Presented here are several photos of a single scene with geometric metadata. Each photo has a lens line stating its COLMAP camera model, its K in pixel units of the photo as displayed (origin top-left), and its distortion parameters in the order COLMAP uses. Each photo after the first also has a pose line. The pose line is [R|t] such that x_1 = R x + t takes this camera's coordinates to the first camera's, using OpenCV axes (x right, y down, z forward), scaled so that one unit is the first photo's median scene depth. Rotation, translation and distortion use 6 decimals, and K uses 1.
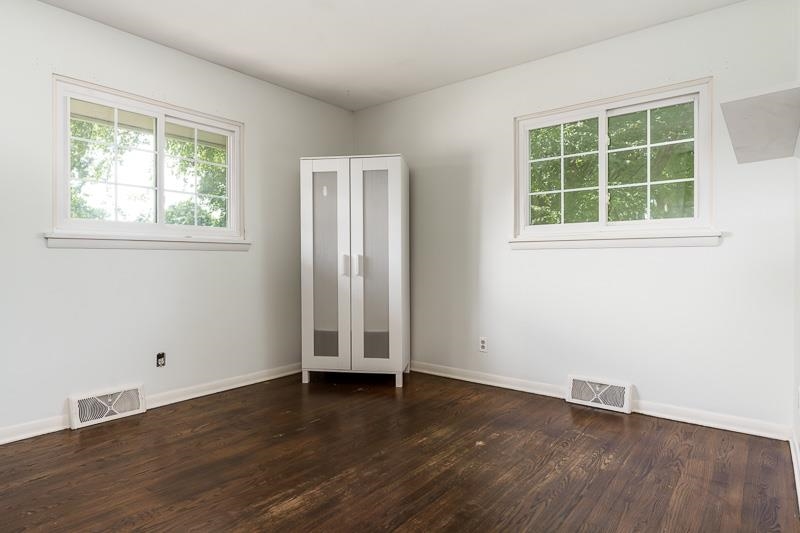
lens RADIAL K [[450.0, 0, 396.0], [0, 450.0, 260.0], [0, 0, 1]] dist [0.003593, 0.001362]
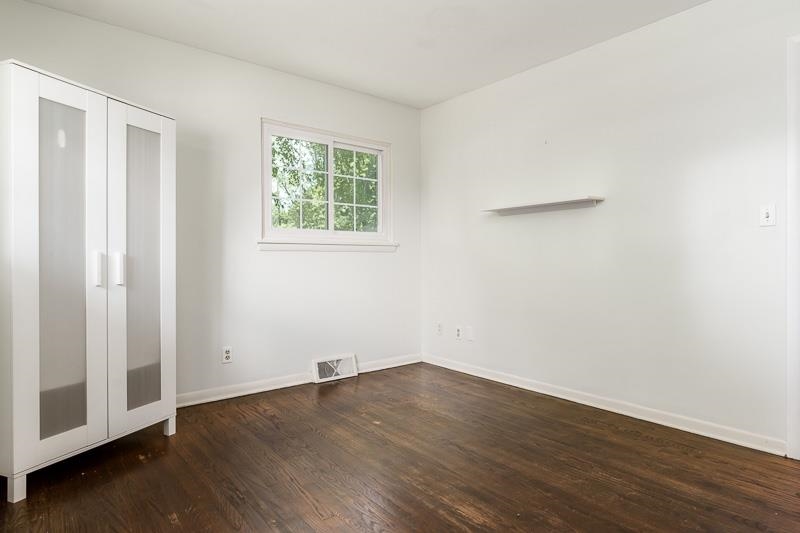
lens RADIAL K [[450.0, 0, 396.0], [0, 450.0, 260.0], [0, 0, 1]] dist [0.003593, 0.001362]
pose [[0.227623, 0.001516, 0.973748, -0.635415], [-0.000404, 0.999999, -0.001463, -0.000912], [-0.973749, -0.000060, 0.227623, 0.485549]]
